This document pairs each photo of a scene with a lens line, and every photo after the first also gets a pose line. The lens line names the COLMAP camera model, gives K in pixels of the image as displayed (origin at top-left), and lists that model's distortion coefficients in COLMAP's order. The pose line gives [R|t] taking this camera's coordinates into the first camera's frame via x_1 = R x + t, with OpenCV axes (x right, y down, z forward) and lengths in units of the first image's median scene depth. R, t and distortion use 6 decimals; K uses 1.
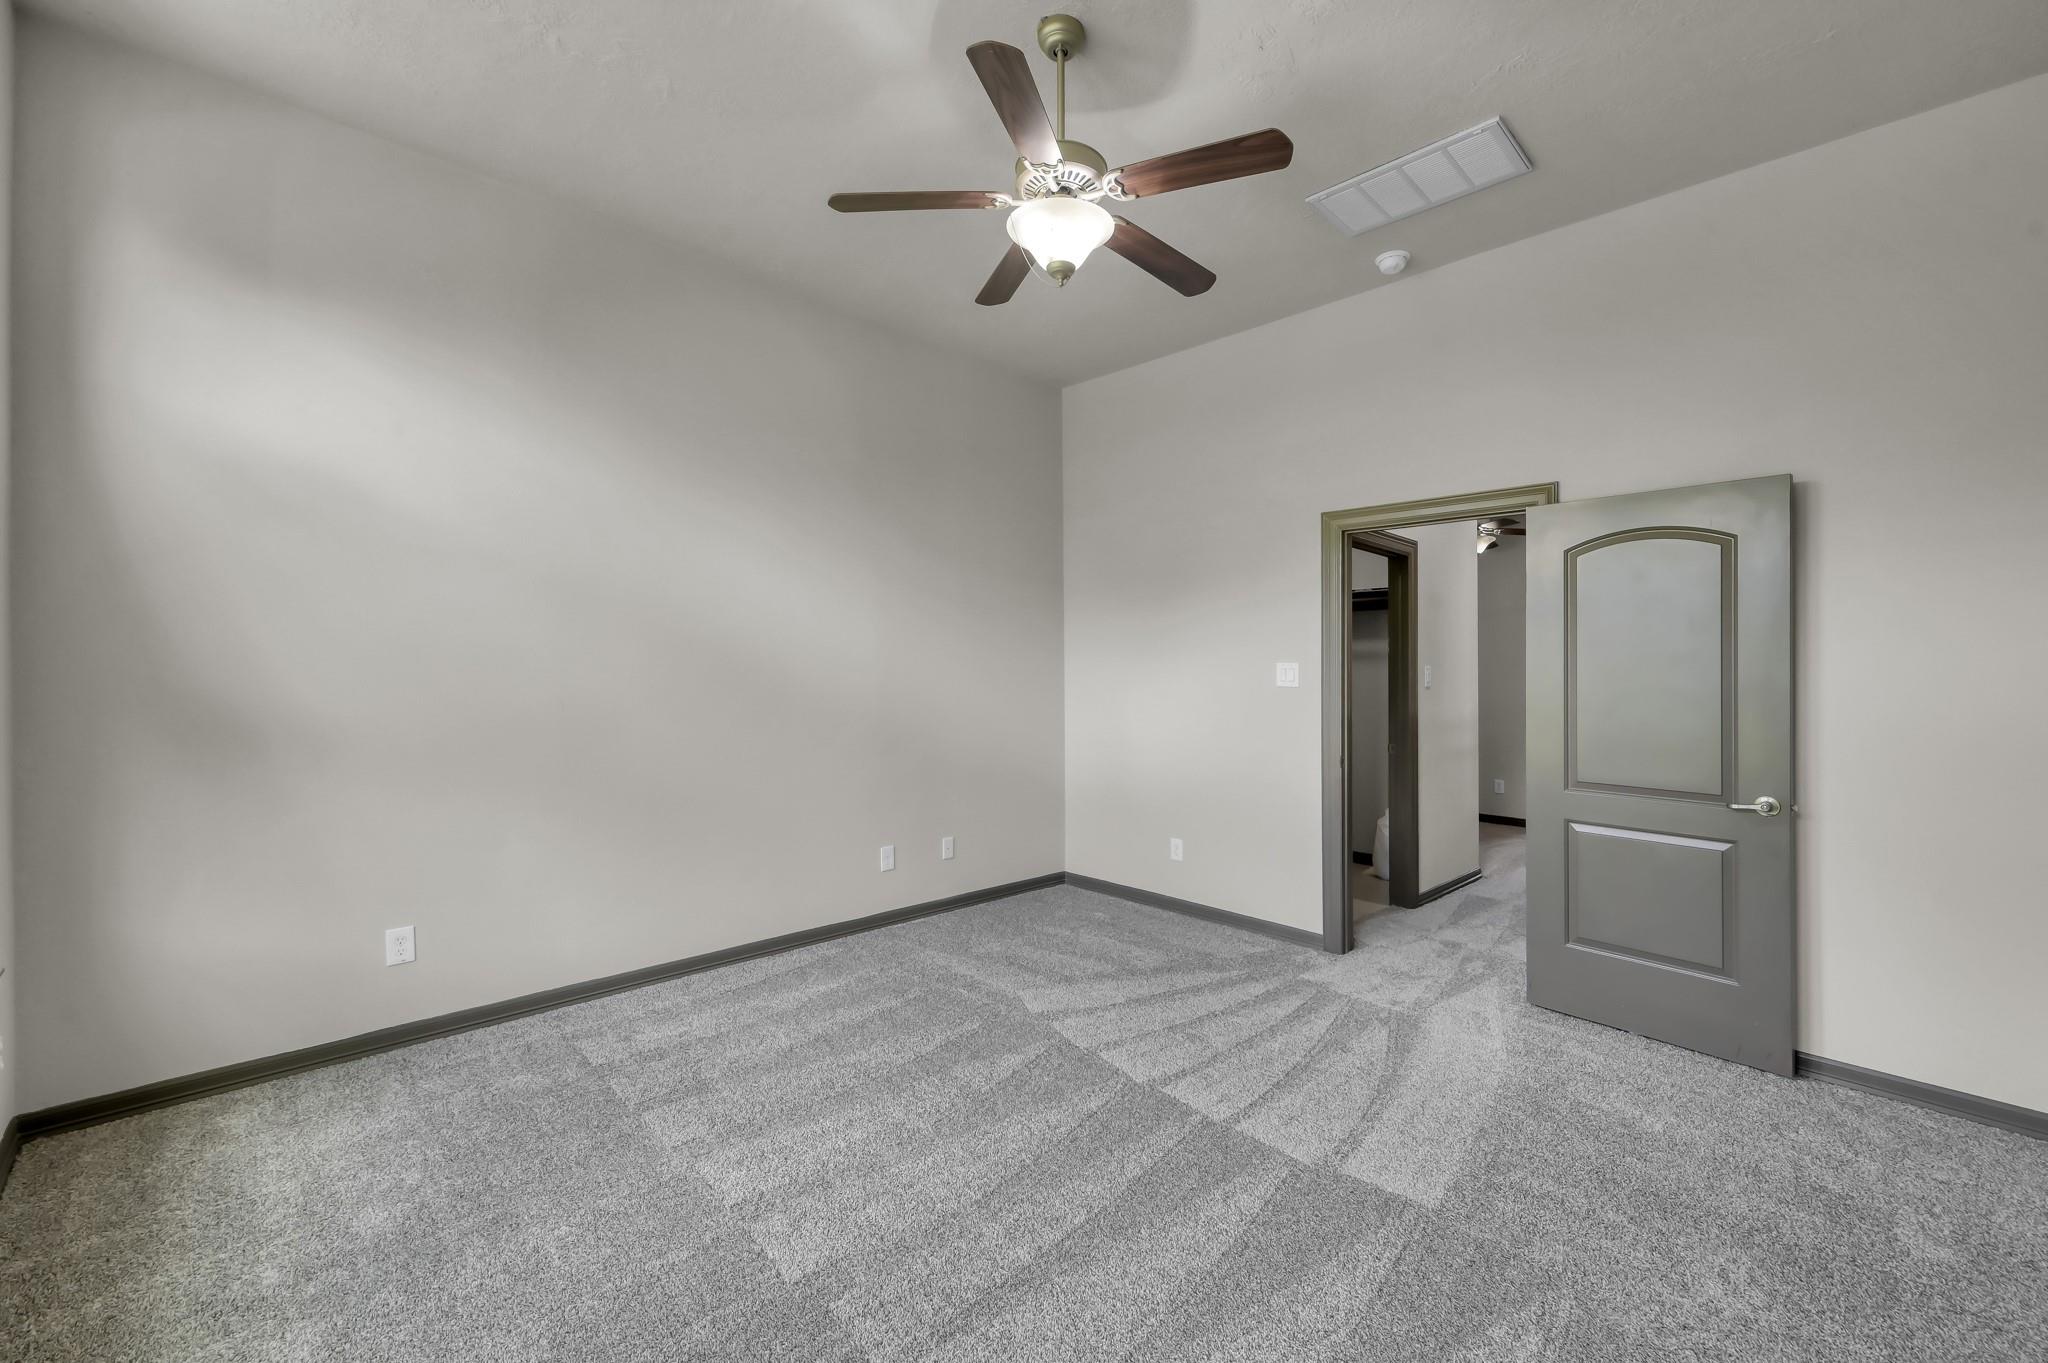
lens RADIAL K [[801.3, 0, 1060.4], [0, 801.3, 685.9], [0, 0, 1]] dist [0.001099, 0.000083]
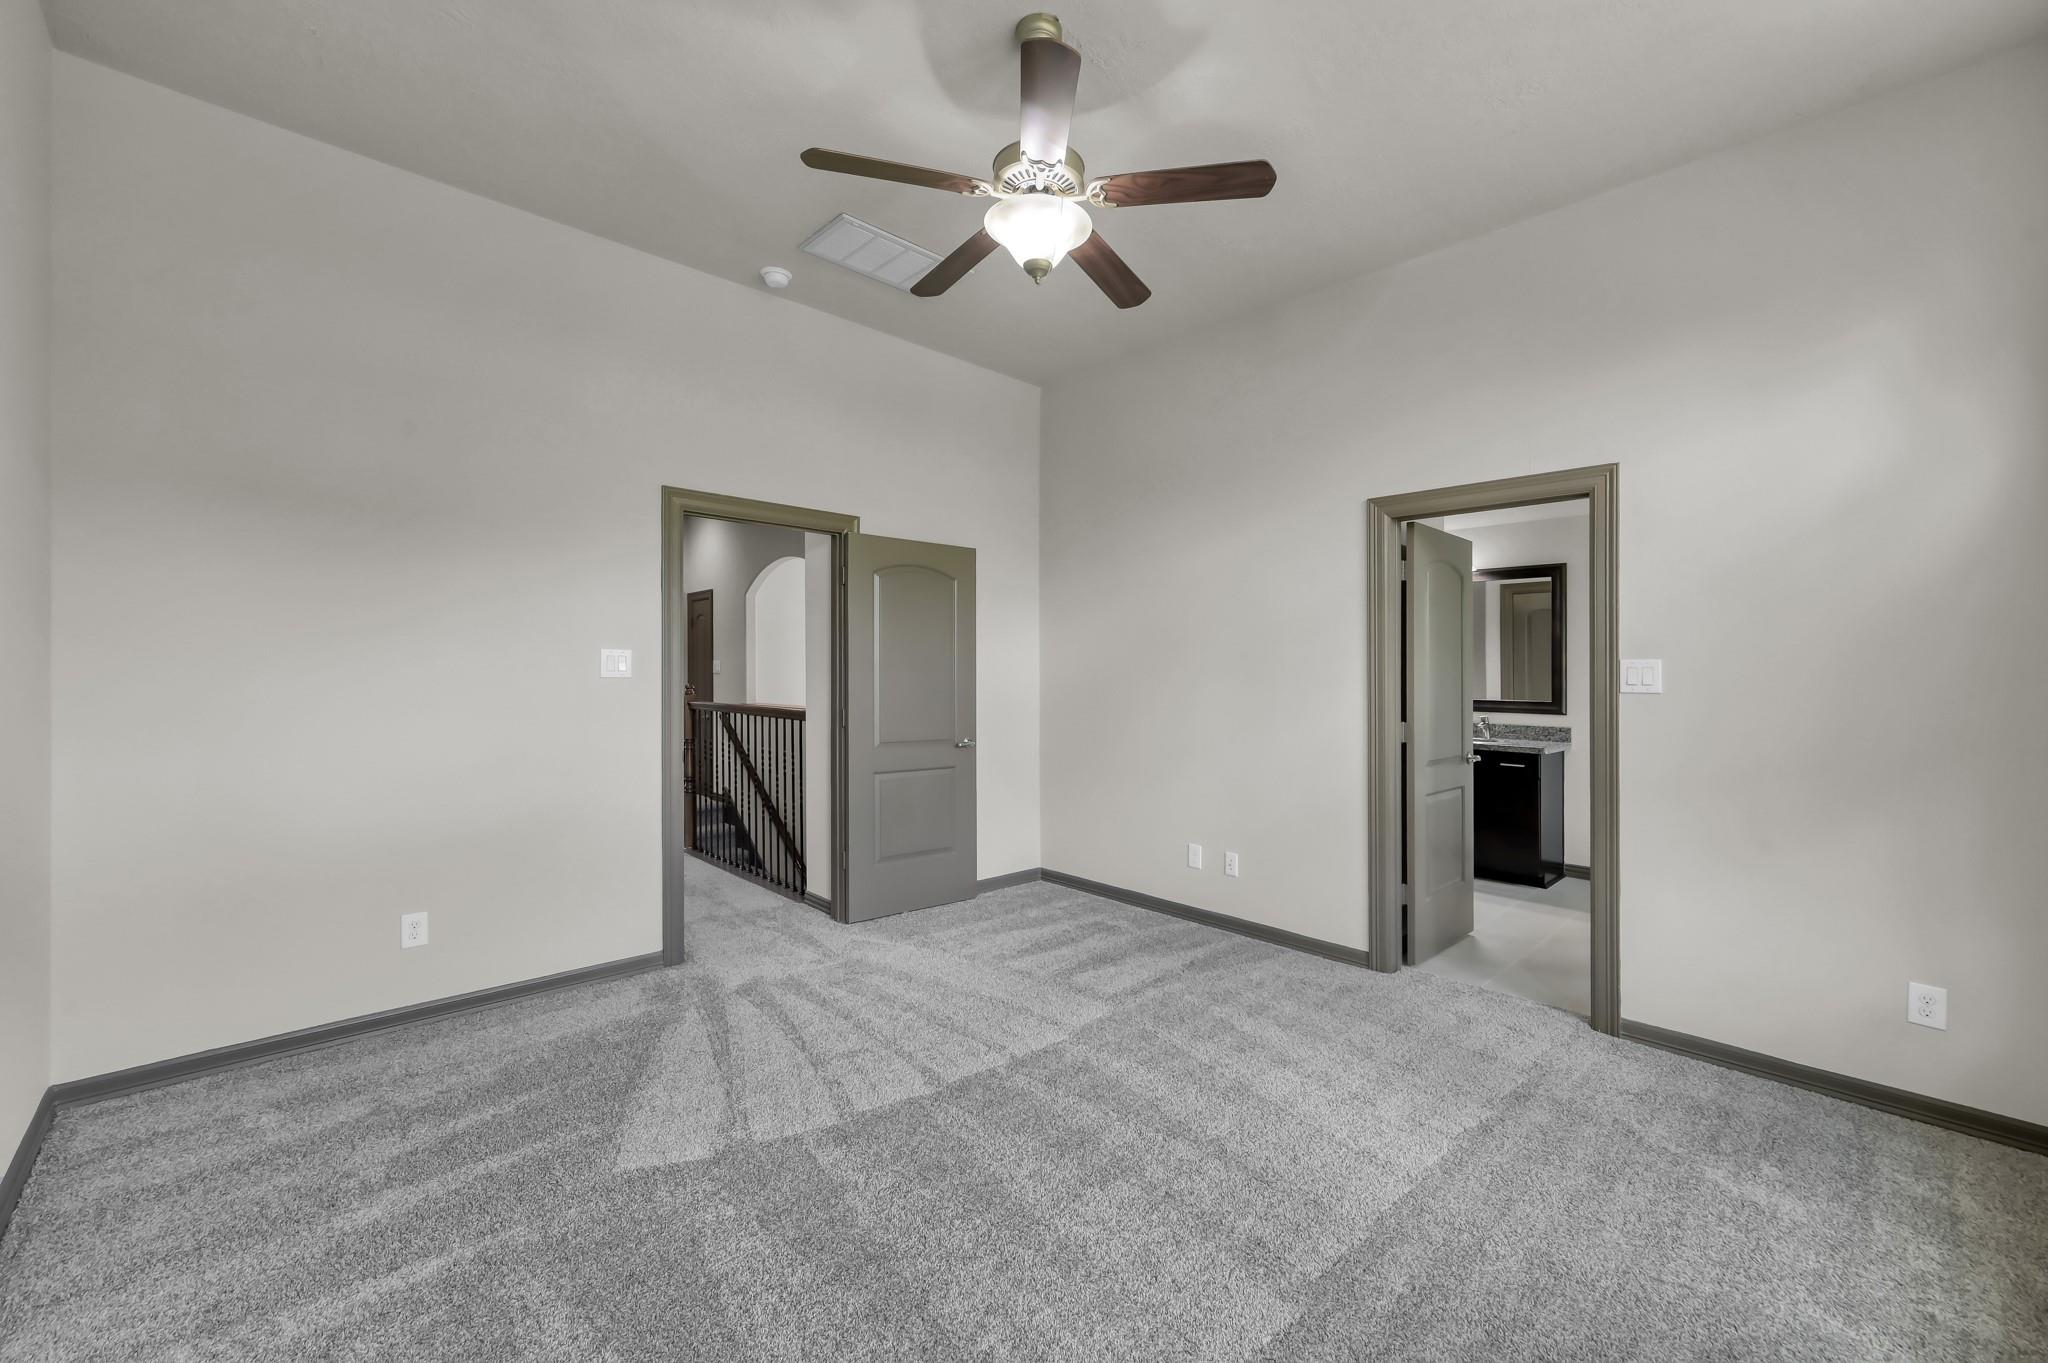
lens RADIAL K [[815.1, 0, 1020.3], [0, 815.1, 655.4], [0, 0, 1]] dist [0.001911, 0.000197]
pose [[0.065243, 0.004490, 0.997859, -0.679225], [0.004782, 0.999977, -0.004812, -0.020170], [-0.997858, 0.005086, 0.065220, 0.639587]]
